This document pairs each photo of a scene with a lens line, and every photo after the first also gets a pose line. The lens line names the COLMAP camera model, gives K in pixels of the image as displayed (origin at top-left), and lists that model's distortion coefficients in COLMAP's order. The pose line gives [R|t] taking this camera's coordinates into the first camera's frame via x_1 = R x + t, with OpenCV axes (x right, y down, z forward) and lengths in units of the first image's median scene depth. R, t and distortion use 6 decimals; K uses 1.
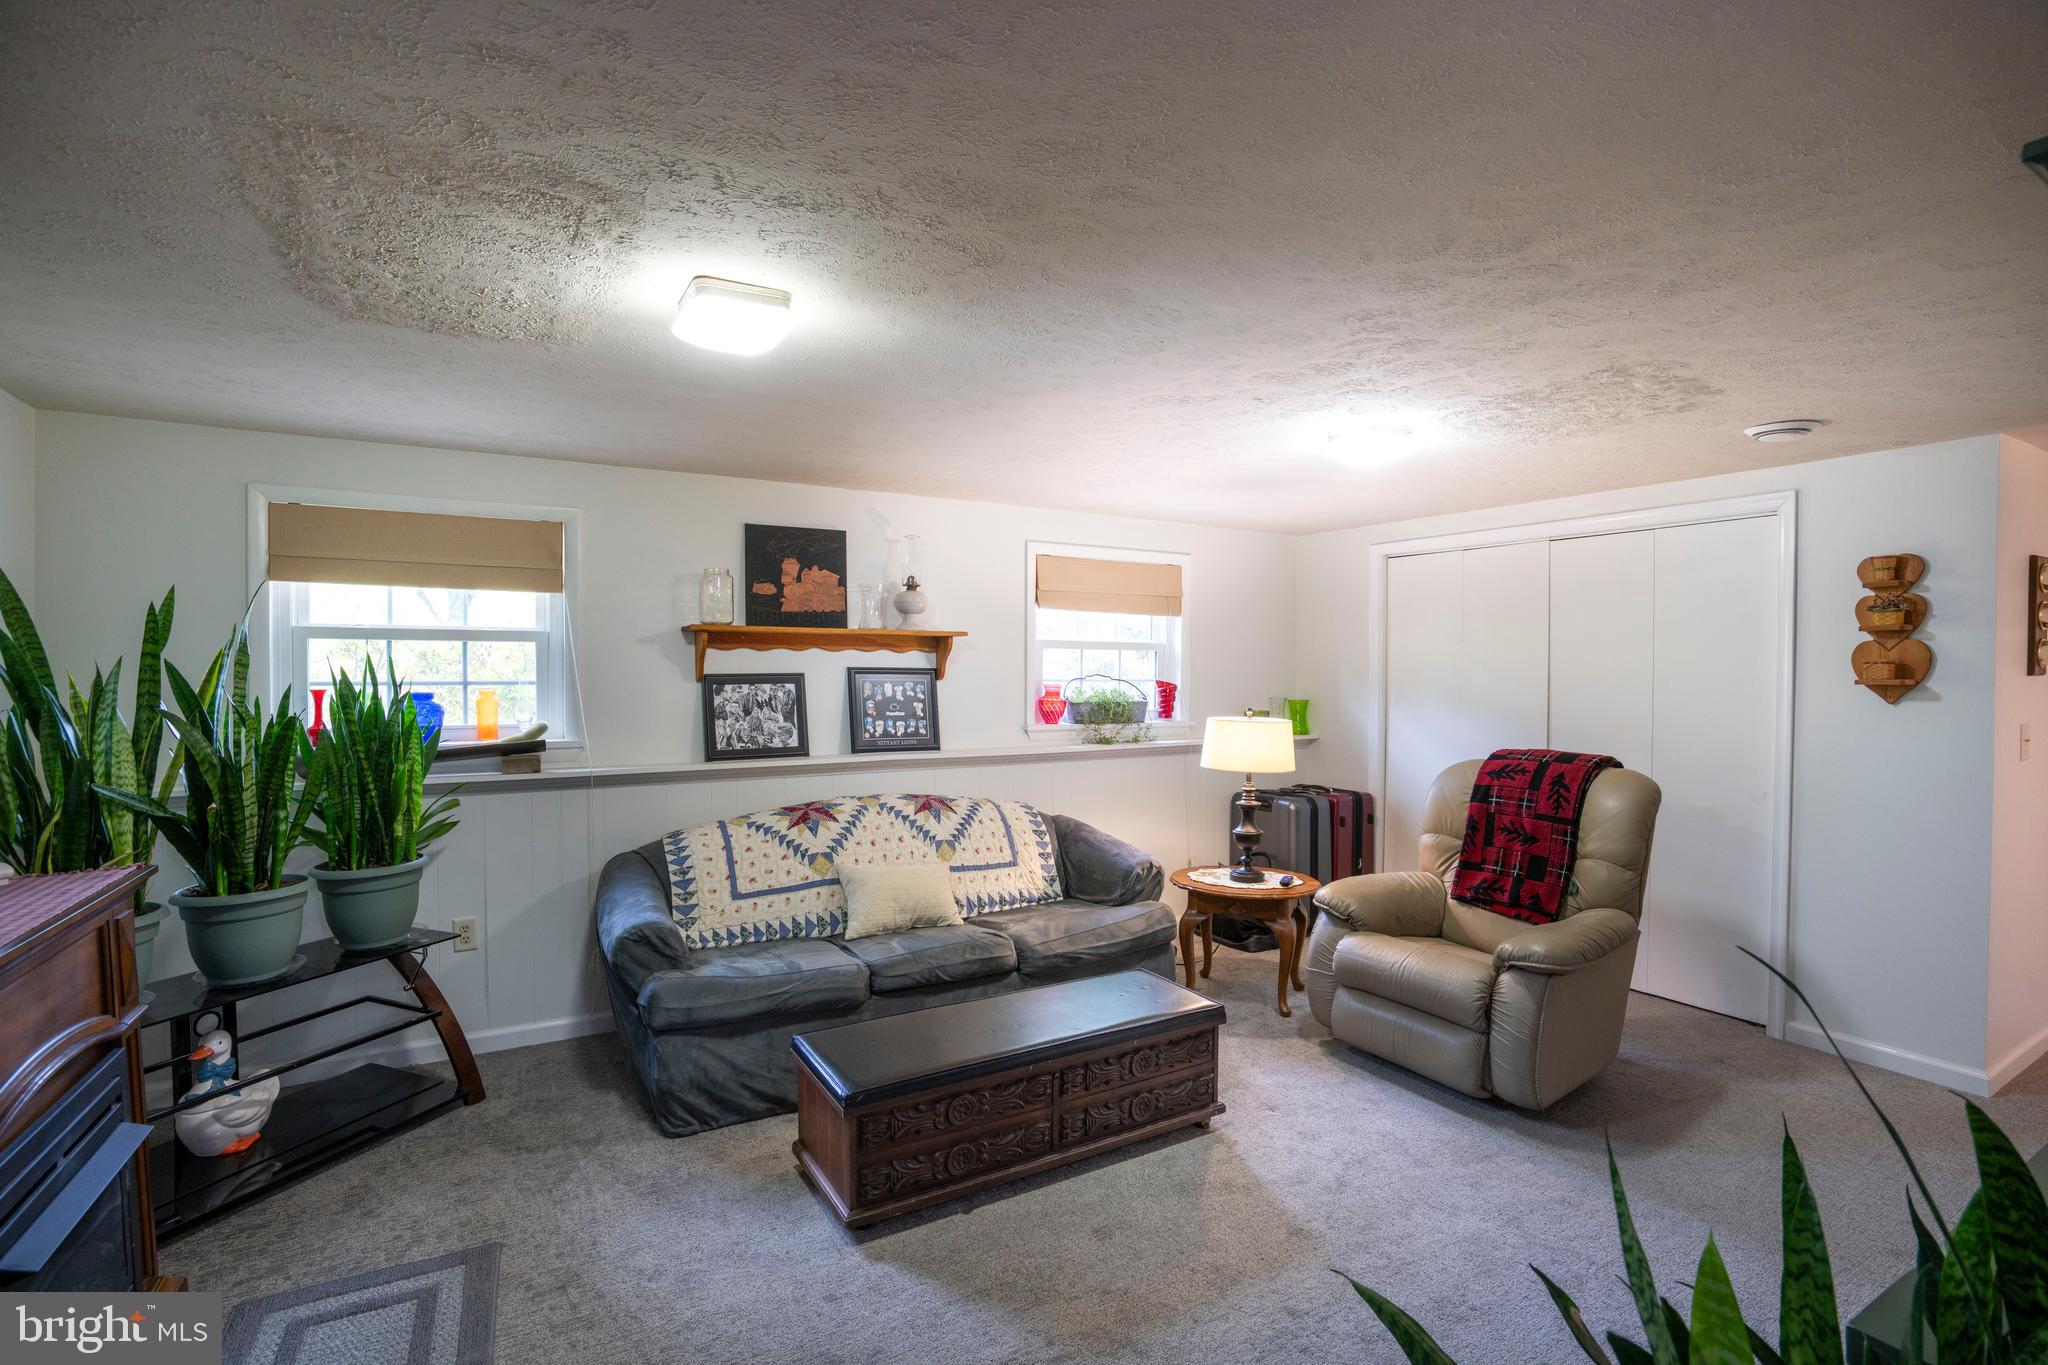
lens RADIAL K [[943.8, 0, 1021.0], [0, 943.8, 687.4], [0, 0, 1]] dist [-0.060700, 0.023325]
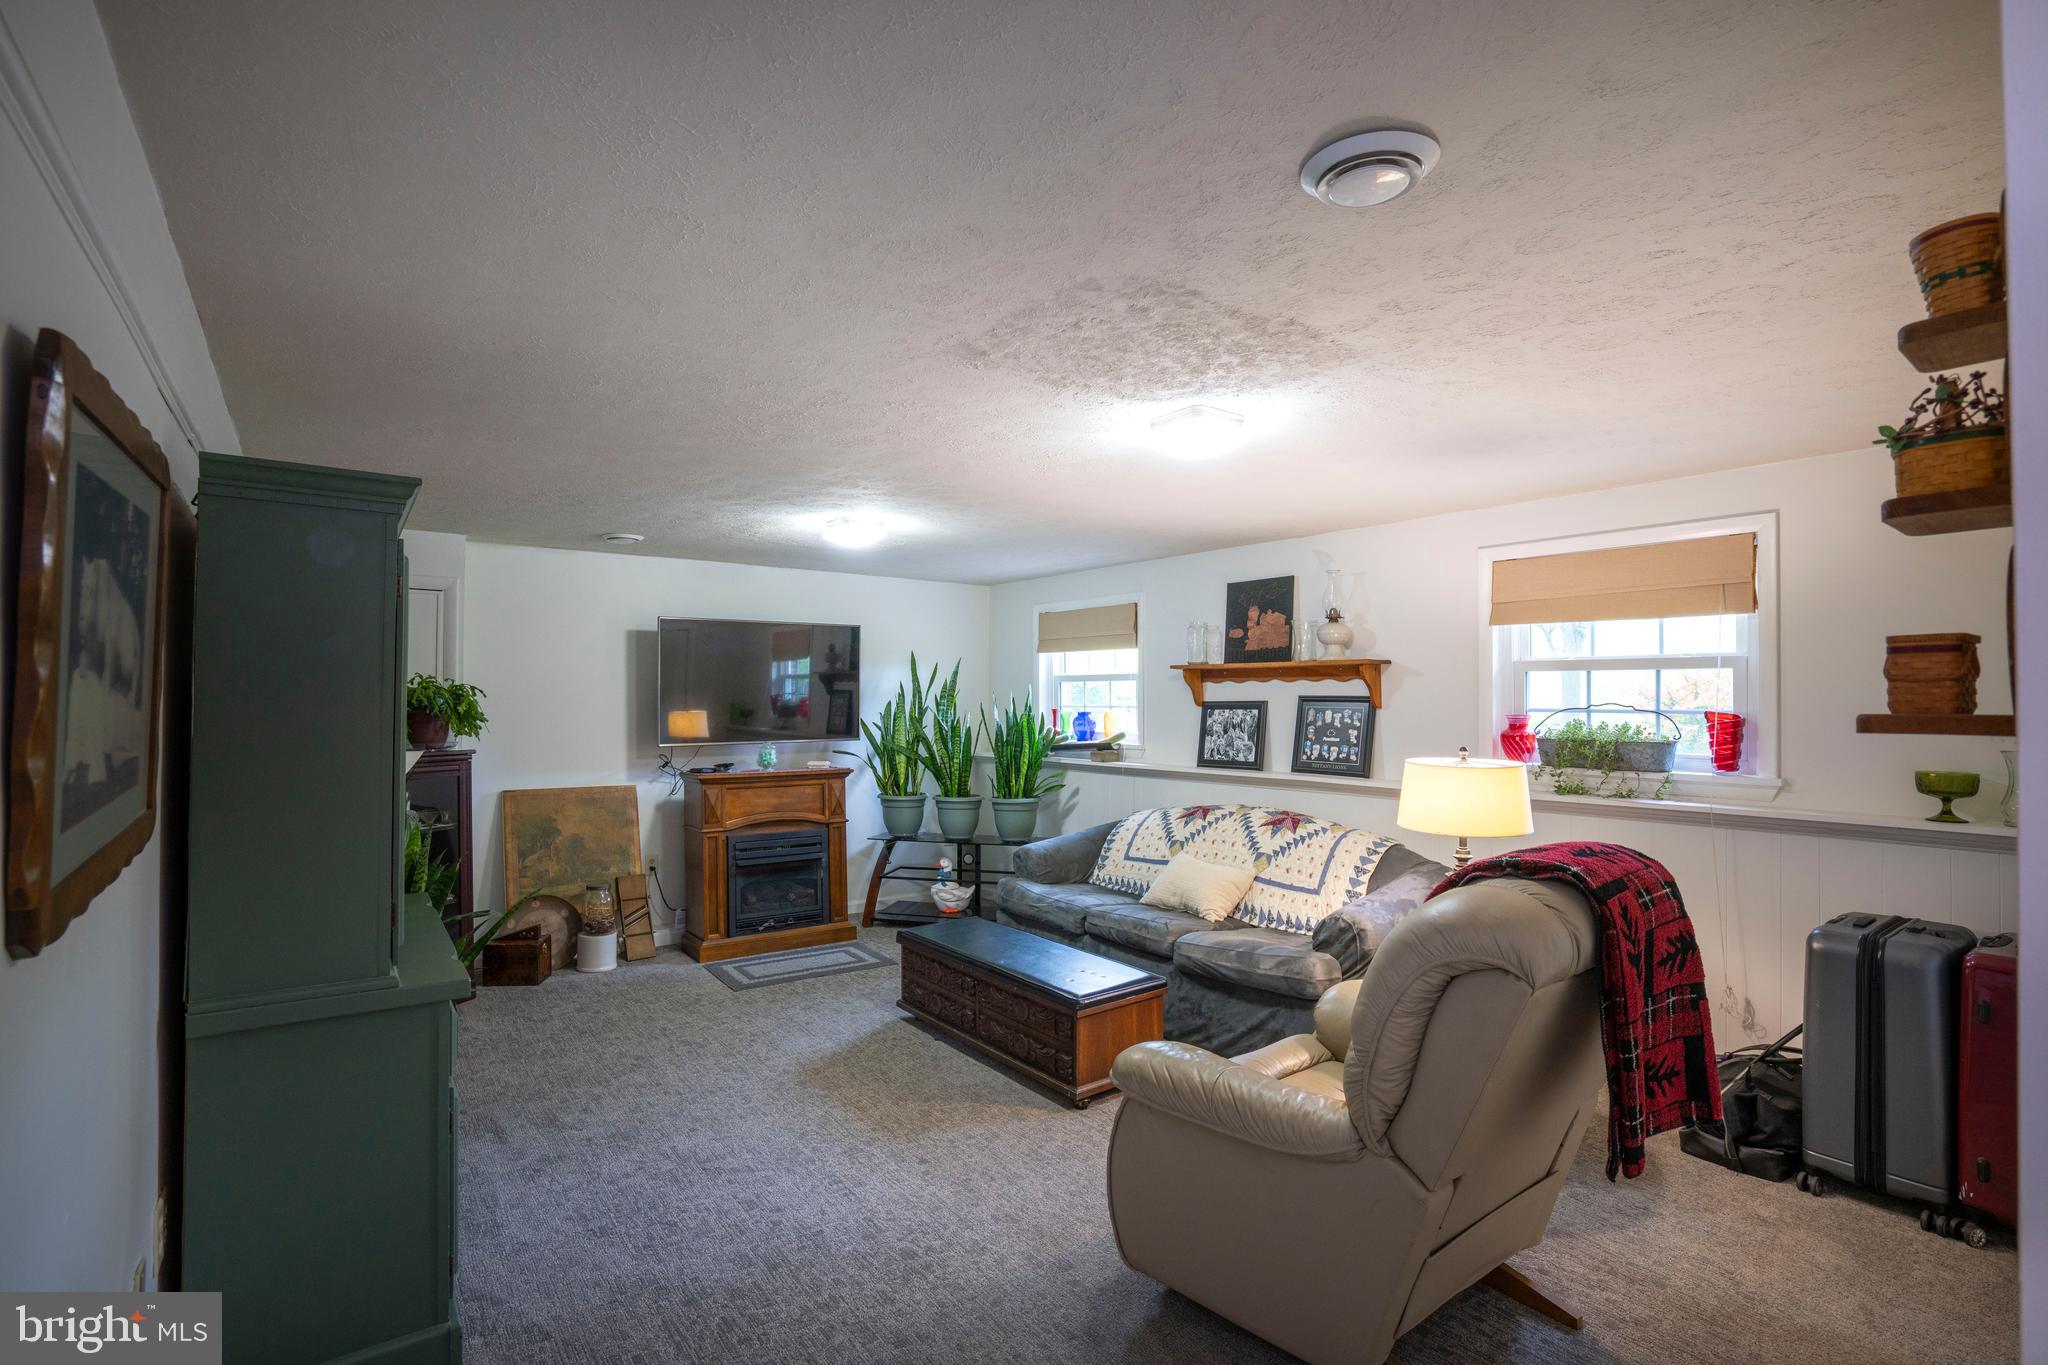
lens RADIAL K [[943.8, 0, 1021.0], [0, 943.8, 687.4], [0, 0, 1]] dist [-0.060700, 0.023325]
pose [[0.127229, -0.013203, -0.991786, 0.899247], [-0.017032, 0.999735, -0.015494, -0.008439], [0.991727, 0.018863, 0.126970, 0.537173]]
